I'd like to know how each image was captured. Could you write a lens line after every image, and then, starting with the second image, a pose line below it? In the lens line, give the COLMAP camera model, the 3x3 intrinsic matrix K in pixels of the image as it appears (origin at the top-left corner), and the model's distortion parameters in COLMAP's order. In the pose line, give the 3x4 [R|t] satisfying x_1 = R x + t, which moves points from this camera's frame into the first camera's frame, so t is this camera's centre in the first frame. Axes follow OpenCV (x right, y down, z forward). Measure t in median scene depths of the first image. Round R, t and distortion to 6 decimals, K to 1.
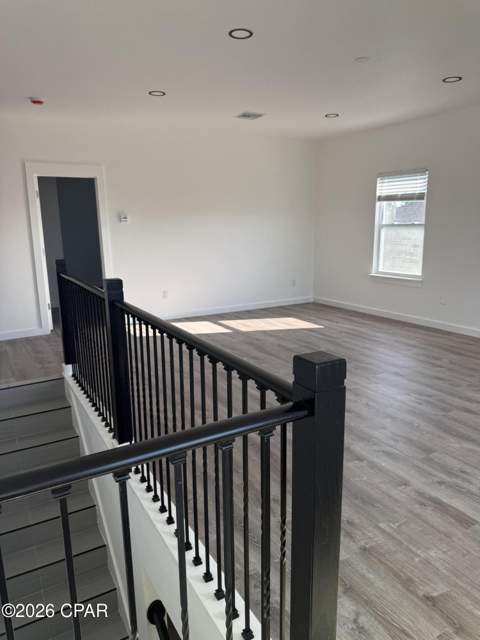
lens RADIAL K [[452.2, 0, 240.0], [0, 452.2, 320.0], [0, 0, 1]] dist [0.038659, -0.047812]
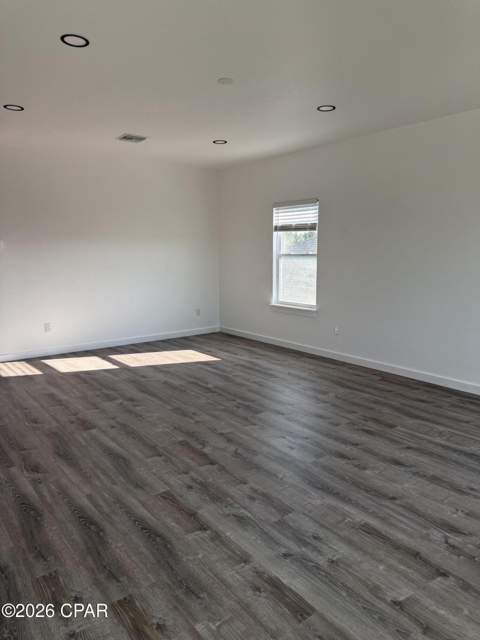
lens RADIAL K [[443.1, 0, 240.0], [0, 443.1, 320.0], [0, 0, 1]] dist [0.082091, -0.115316]
pose [[0.990824, -0.010201, 0.134773, 0.106782], [0.017929, 0.998256, -0.056253, -0.015584], [-0.133964, 0.058153, 0.989278, 0.067777]]
